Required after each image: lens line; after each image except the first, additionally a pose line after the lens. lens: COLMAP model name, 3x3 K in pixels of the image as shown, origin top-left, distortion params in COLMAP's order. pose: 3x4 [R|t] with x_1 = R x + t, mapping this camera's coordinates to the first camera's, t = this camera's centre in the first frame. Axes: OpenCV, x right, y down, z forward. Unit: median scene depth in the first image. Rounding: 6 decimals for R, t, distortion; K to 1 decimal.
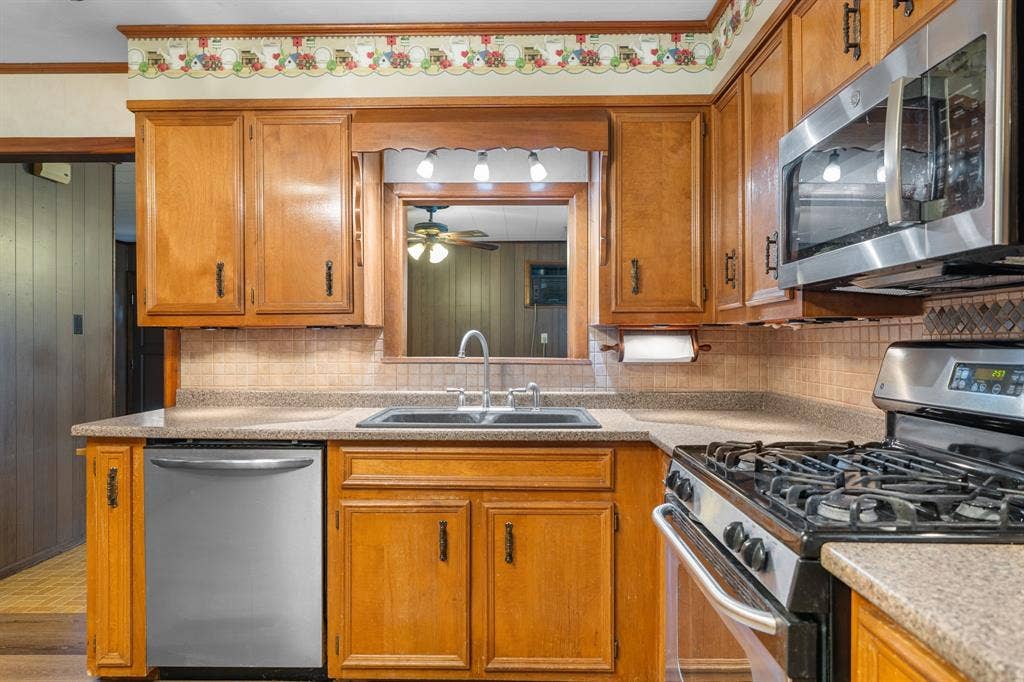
lens RADIAL K [[603.1, 0, 513.5], [0, 603.1, 345.7], [0, 0, 1]] dist [-0.004502, -0.000702]
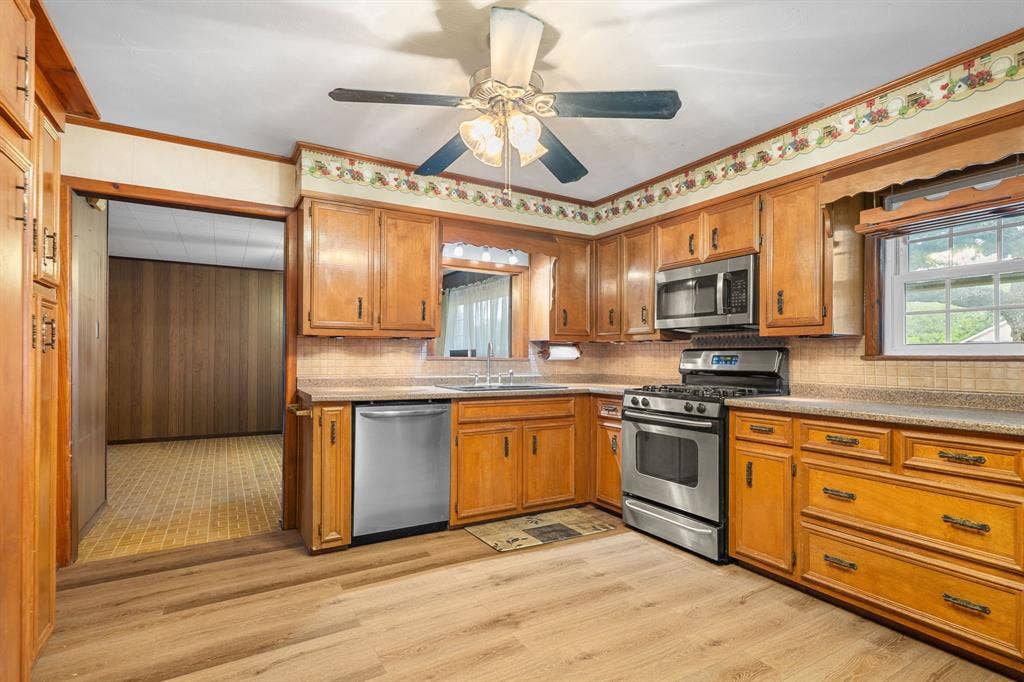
lens RADIAL K [[492.4, 0, 514.9], [0, 492.4, 354.0], [0, 0, 1]] dist [-0.000268, 0.000334]
pose [[0.857299, 0.008638, 0.514746, -0.824157], [-0.004263, 0.999944, -0.009680, 0.028022], [-0.514801, 0.006104, 0.857288, -0.373124]]
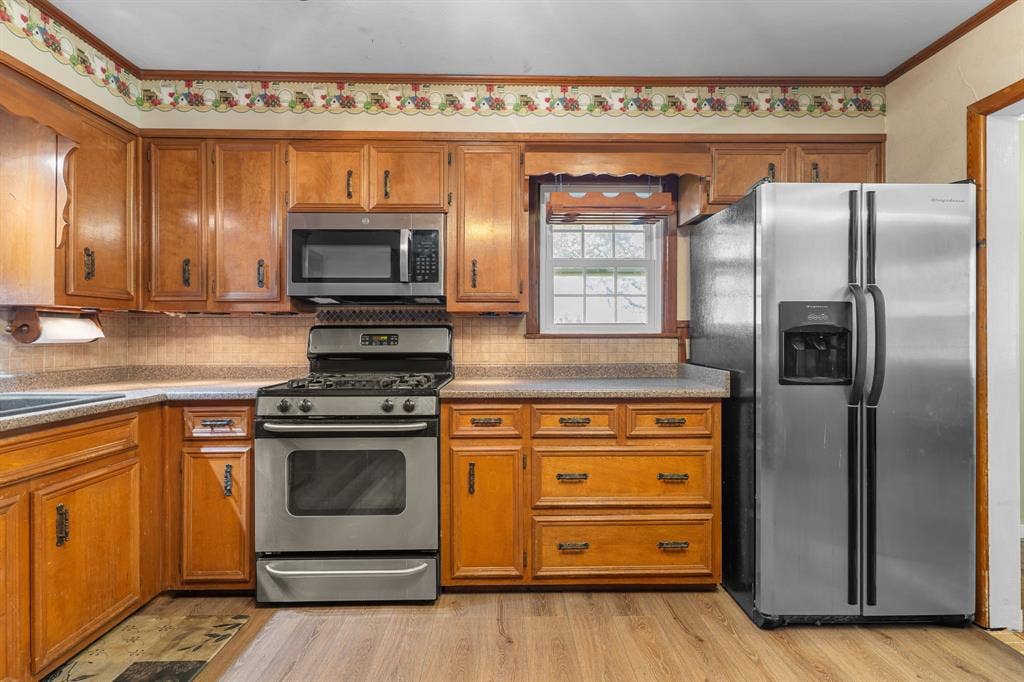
lens RADIAL K [[501.2, 0, 514.0], [0, 501.2, 333.8], [0, 0, 1]] dist [-0.001039, 0.000211]
pose [[-0.026757, 0.004465, 0.999632, -0.735648], [0.005675, 0.999975, -0.004315, 0.021491], [-0.999626, 0.005557, -0.026781, 0.247126]]
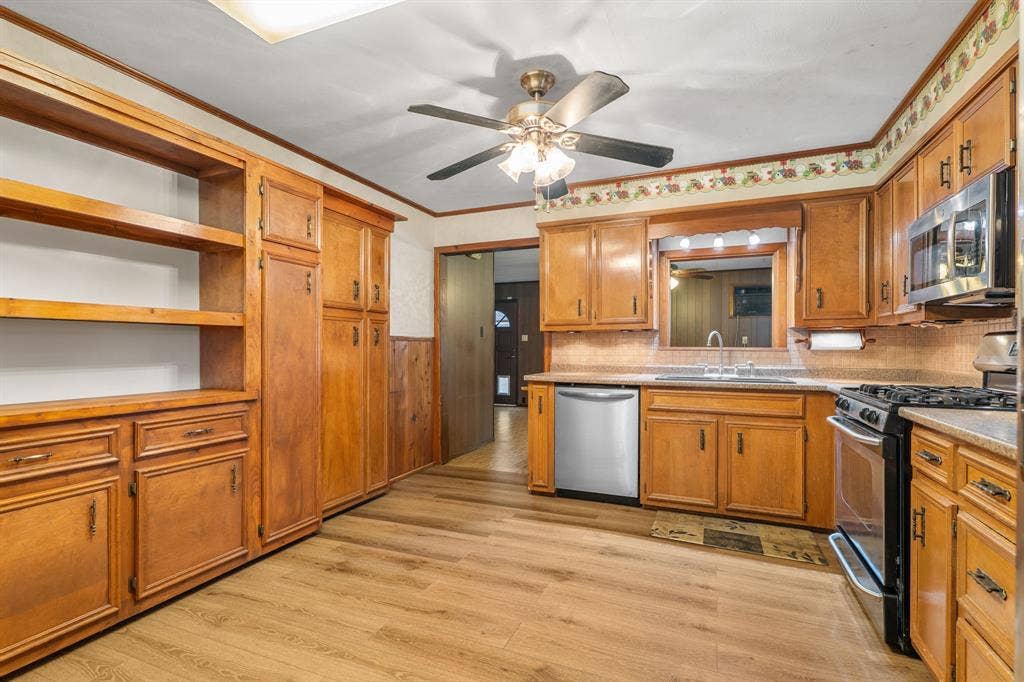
lens RADIAL K [[468.6, 0, 518.7], [0, 468.6, 350.0], [0, 0, 1]] dist [0.004022, 0.000722]
pose [[0.928482, 0.003537, -0.371360, -0.092783], [-0.003330, 0.999994, 0.001199, 0.032176], [0.371362, 0.000123, 0.928488, -0.542964]]
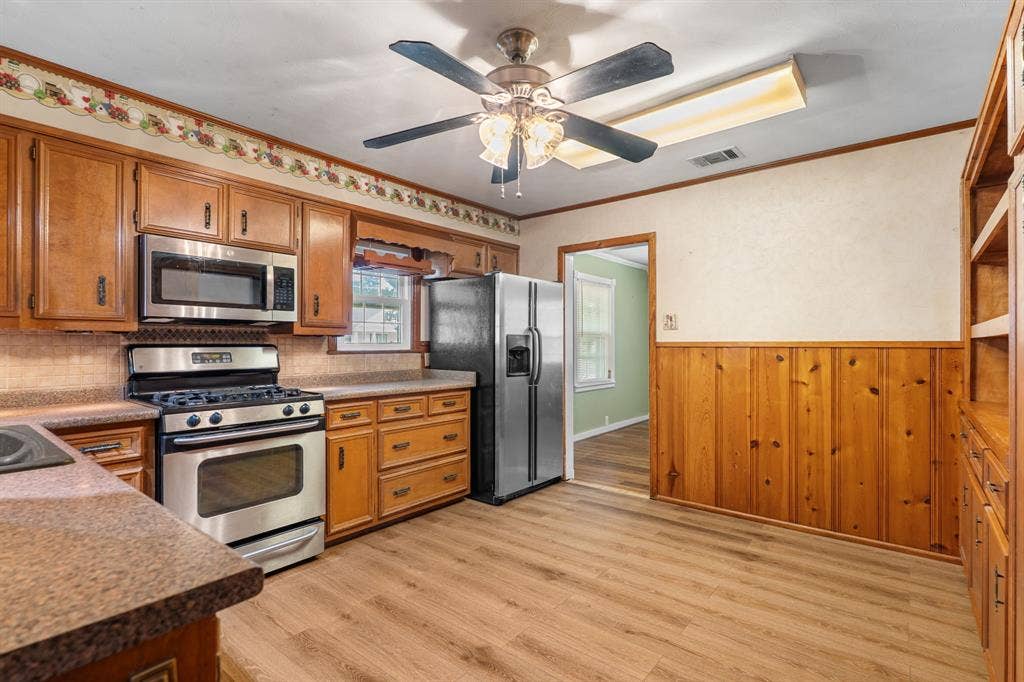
lens RADIAL K [[485.7, 0, 512.0], [0, 485.7, 341.0], [0, 0, 1]] dist [0.001015, 0.000200]
pose [[-0.779084, 0.005299, 0.626897, -0.912985], [0.004037, 0.999986, -0.003435, -0.005978], [-0.626907, -0.000145, -0.779094, 0.988787]]
